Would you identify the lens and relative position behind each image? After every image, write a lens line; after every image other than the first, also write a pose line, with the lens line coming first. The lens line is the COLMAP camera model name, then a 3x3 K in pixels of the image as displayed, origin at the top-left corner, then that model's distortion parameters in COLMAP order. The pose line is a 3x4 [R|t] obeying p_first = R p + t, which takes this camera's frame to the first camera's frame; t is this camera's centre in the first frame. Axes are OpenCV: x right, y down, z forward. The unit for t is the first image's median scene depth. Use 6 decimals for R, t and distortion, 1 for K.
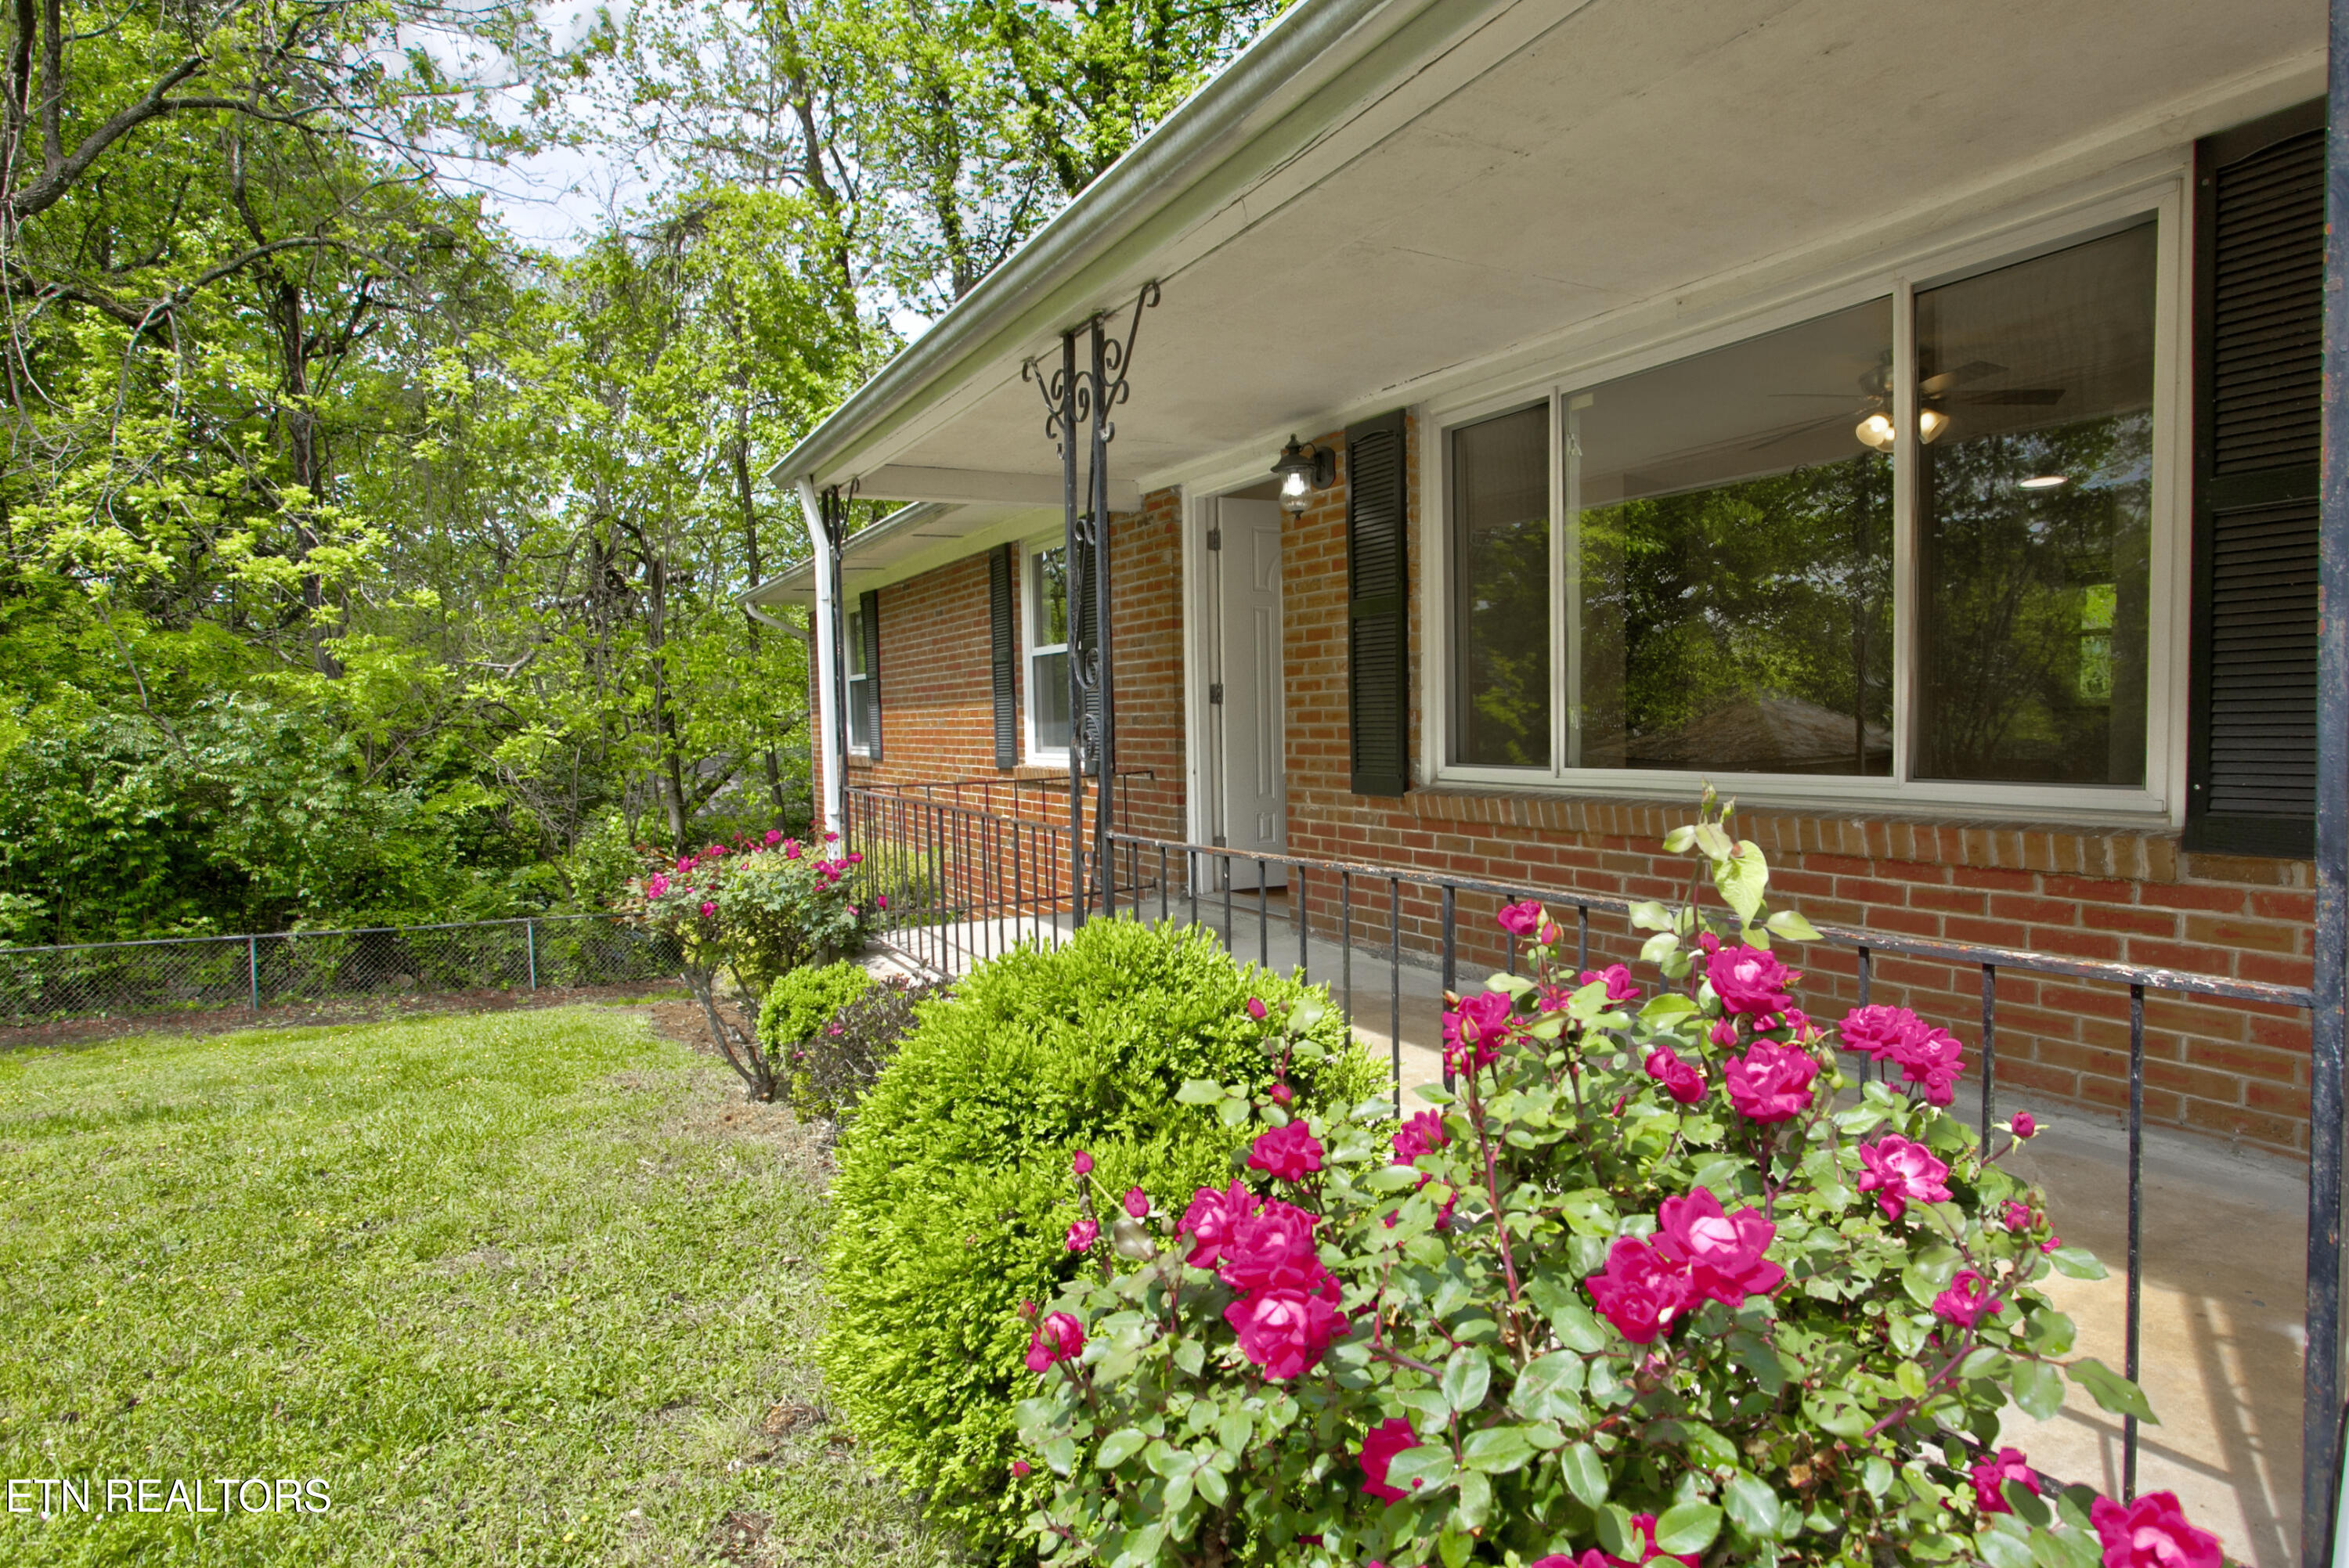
lens RADIAL K [[1210.1, 0, 1172.7], [0, 1210.1, 790.1], [0, 0, 1]] dist [-0.066823, 0.035504]
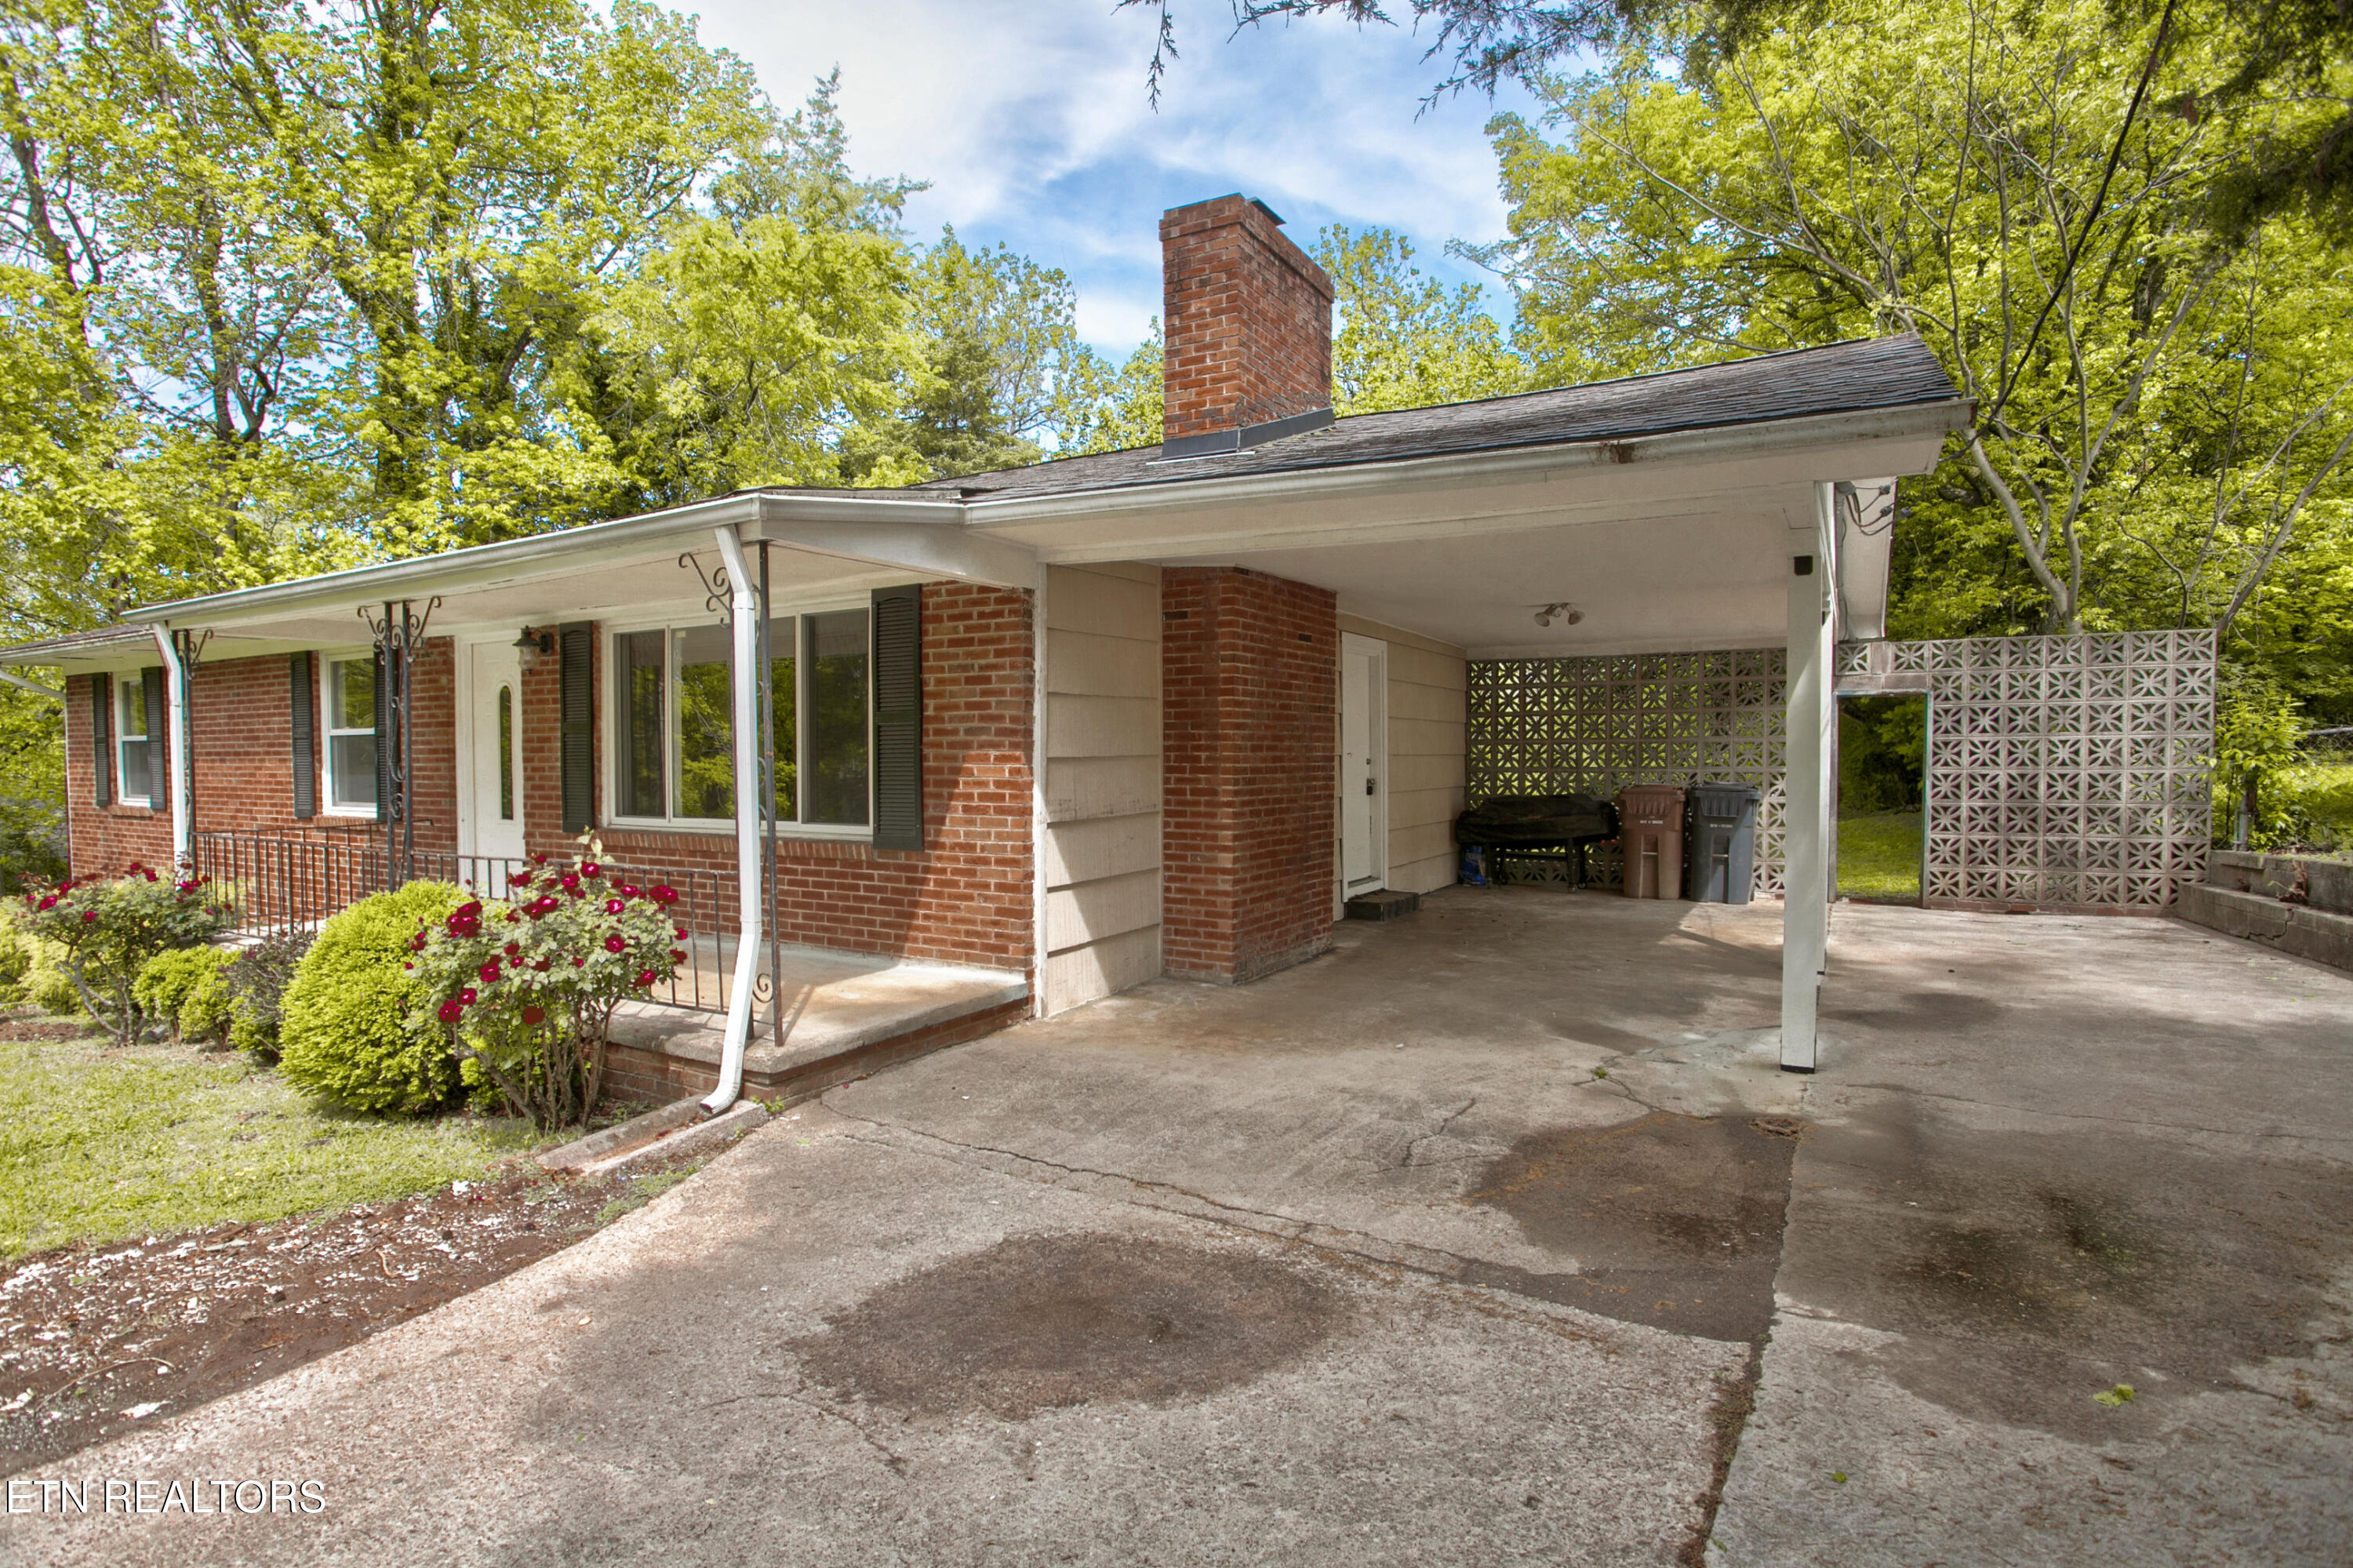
lens RADIAL K [[1212.4, 0, 1174.7], [0, 1212.4, 790.1], [0, 0, 1]] dist [-0.066823, 0.035504]
pose [[0.853278, 0.004638, 0.521436, 0.002578], [0.013011, 0.999460, -0.030181, 0.005051], [-0.521294, 0.032537, 0.852756, -0.957979]]
